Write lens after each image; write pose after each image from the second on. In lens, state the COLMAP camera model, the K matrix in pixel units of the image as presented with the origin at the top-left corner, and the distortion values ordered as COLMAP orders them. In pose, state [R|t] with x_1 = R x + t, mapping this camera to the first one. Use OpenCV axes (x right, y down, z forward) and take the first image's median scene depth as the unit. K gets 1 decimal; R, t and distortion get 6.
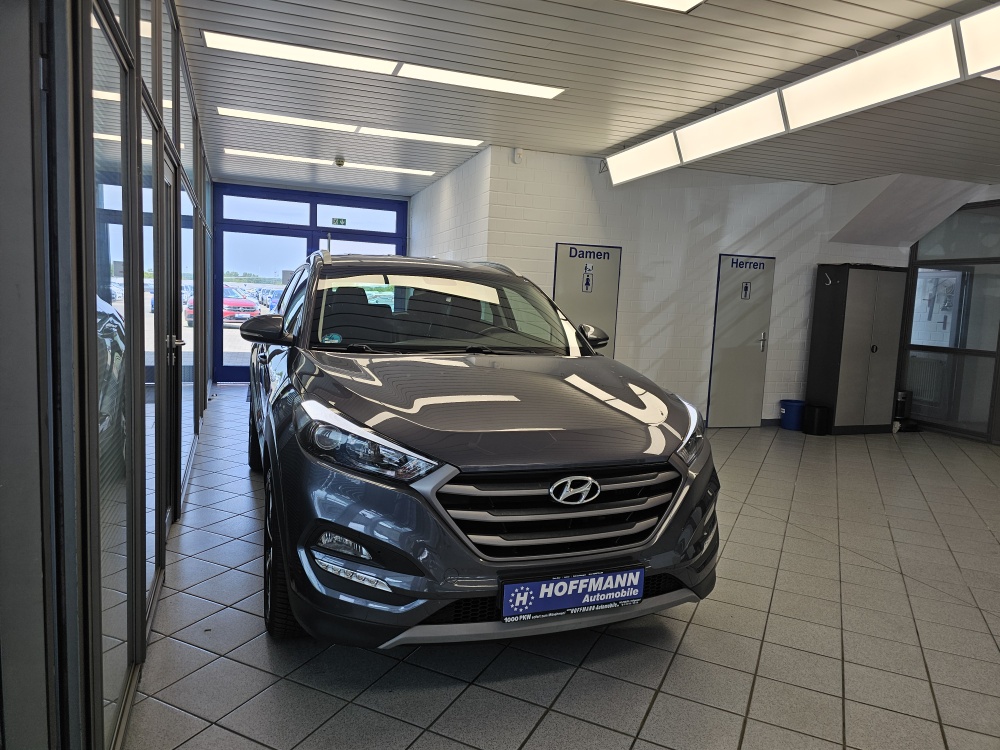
lens RADIAL K [[662.5, 0, 500.0], [0, 662.5, 375.0], [0, 0, 1]] dist [0.090054, -0.120902]
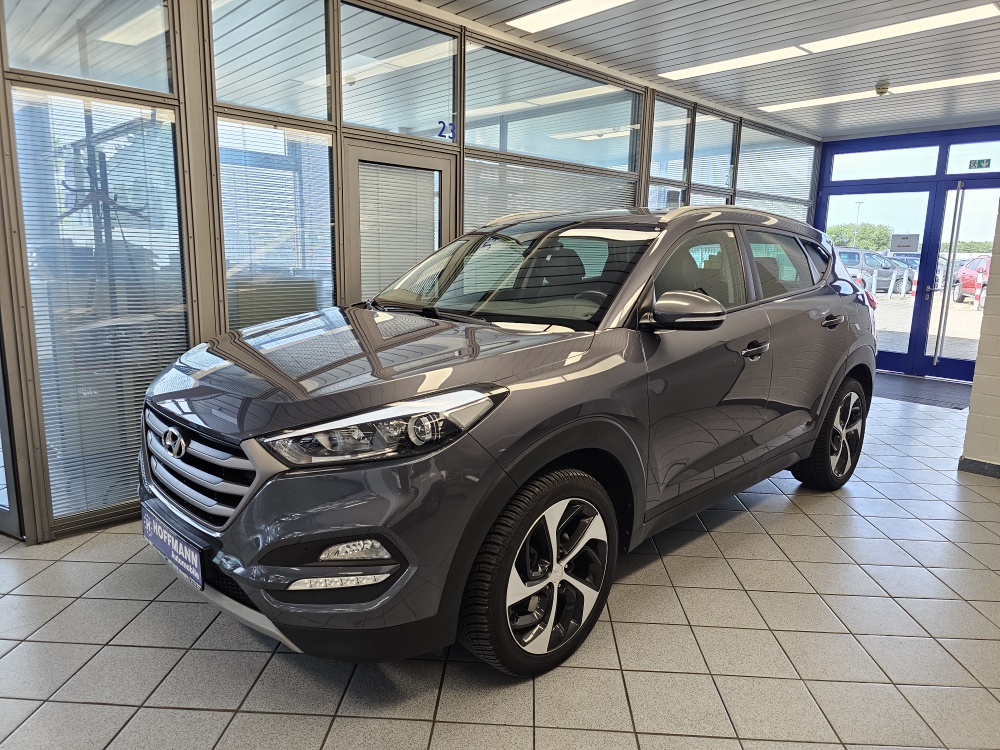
lens RADIAL K [[663.5, 0, 499.5], [0, 663.5, 383.1], [0, 0, 1]] dist [0.073970, -0.086005]
pose [[0.377416, 0.137948, -0.915712, 0.866081], [-0.103683, 0.988920, 0.106243, -0.046008], [0.920221, 0.054846, 0.387537, 0.766794]]
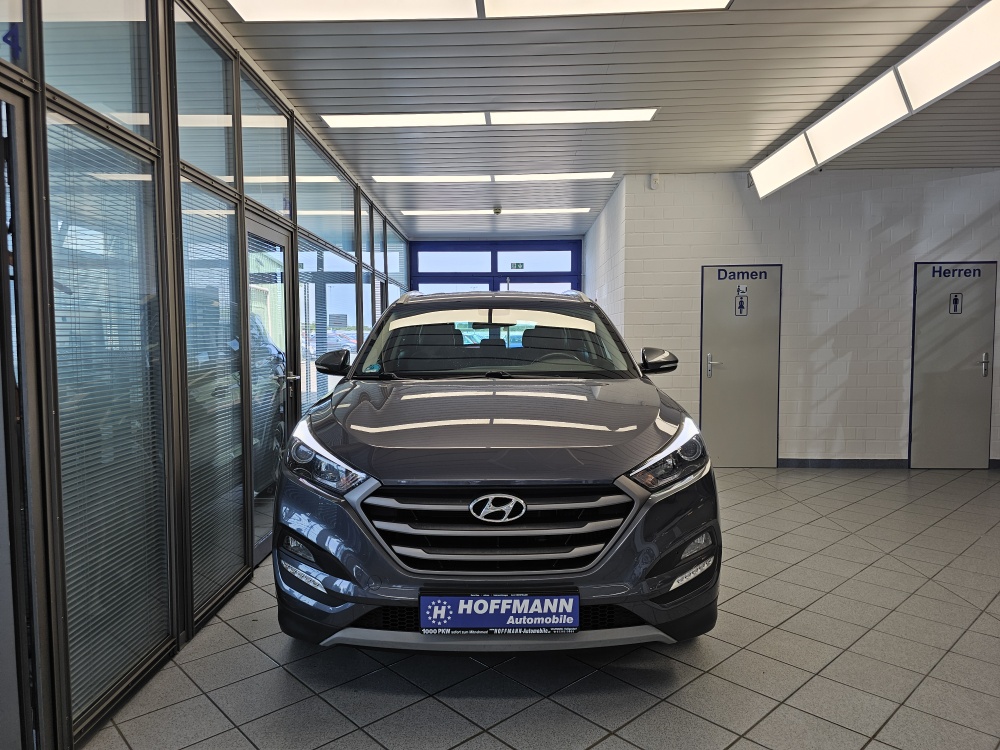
lens RADIAL K [[663.5, 0, 499.5], [0, 663.5, 383.1], [0, 0, 1]] dist [0.073970, -0.086005]
pose [[0.931385, -0.023508, -0.363276, 0.357308], [0.006084, 0.998779, -0.049033, 0.026171], [0.363985, 0.043459, 0.930391, 0.049393]]
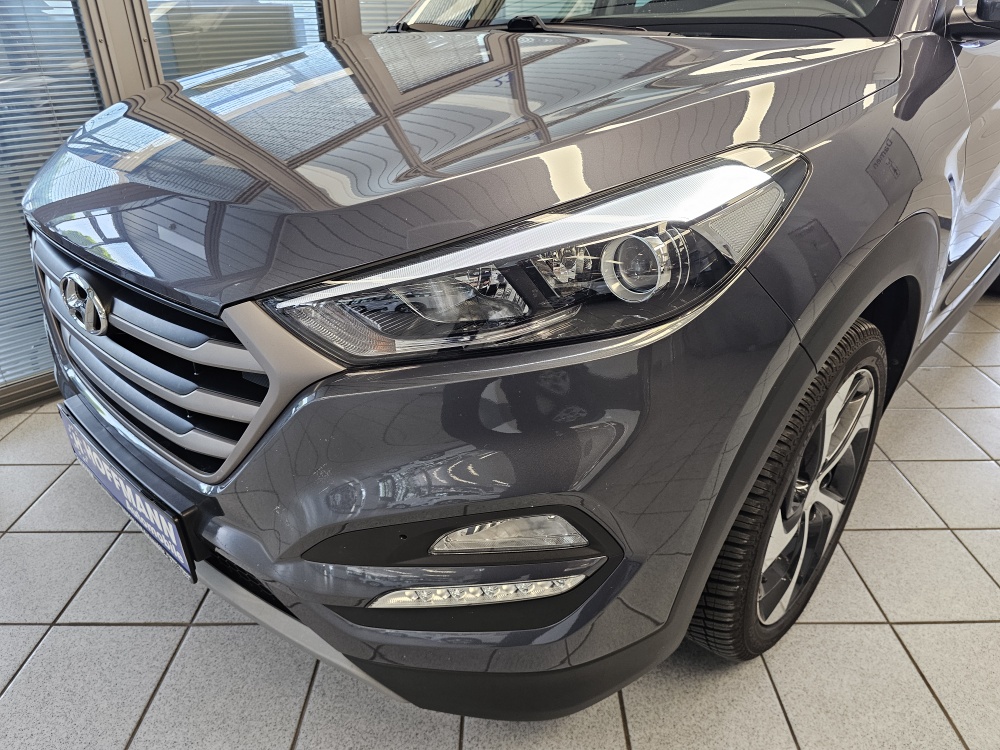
lens RADIAL K [[691.0, 0, 505.5], [0, 691.0, 380.3], [0, 0, 1]] dist [0.023860, -0.049129]
pose [[0.417194, 0.378651, -0.826179, 0.495523], [-0.067621, 0.919484, 0.387268, 0.010915], [0.906298, -0.105698, 0.409208, 0.776239]]
